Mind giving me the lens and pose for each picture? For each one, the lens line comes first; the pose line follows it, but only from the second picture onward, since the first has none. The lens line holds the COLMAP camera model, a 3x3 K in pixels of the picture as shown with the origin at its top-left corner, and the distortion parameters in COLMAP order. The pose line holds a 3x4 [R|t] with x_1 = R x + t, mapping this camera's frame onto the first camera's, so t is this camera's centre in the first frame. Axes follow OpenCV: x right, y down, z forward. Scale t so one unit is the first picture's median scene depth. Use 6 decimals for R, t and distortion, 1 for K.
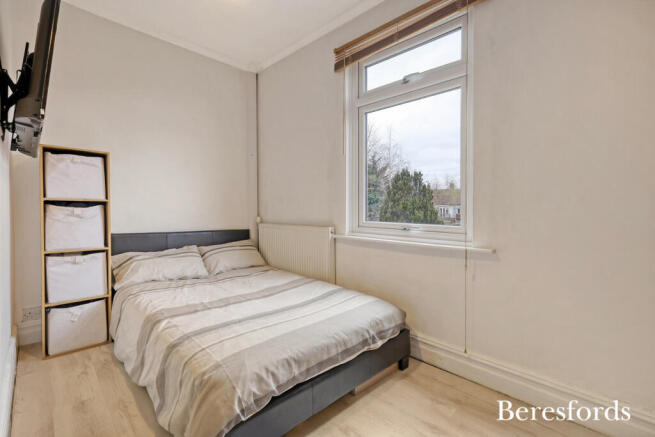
lens RADIAL K [[288.3, 0, 328.9], [0, 288.3, 214.3], [0, 0, 1]] dist [-0.003349, -0.000200]
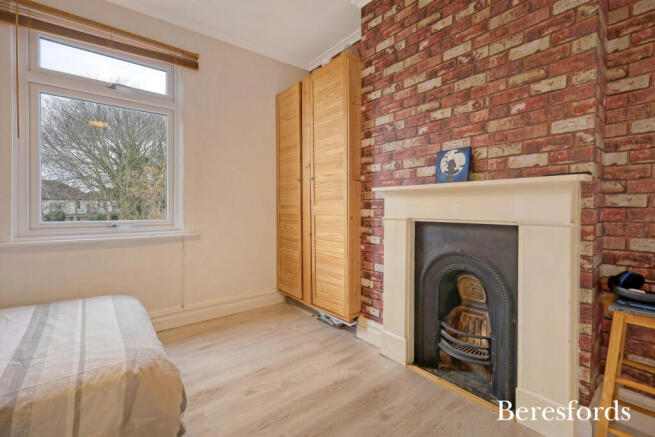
lens RADIAL K [[288.3, 0, 328.1], [0, 288.3, 213.2], [0, 0, 1]] dist [-0.003349, -0.000200]
pose [[0.127821, -0.036728, 0.991117, -0.782077], [0.014626, 0.999275, 0.035144, -0.024754], [-0.991689, 0.010004, 0.128265, 0.090892]]
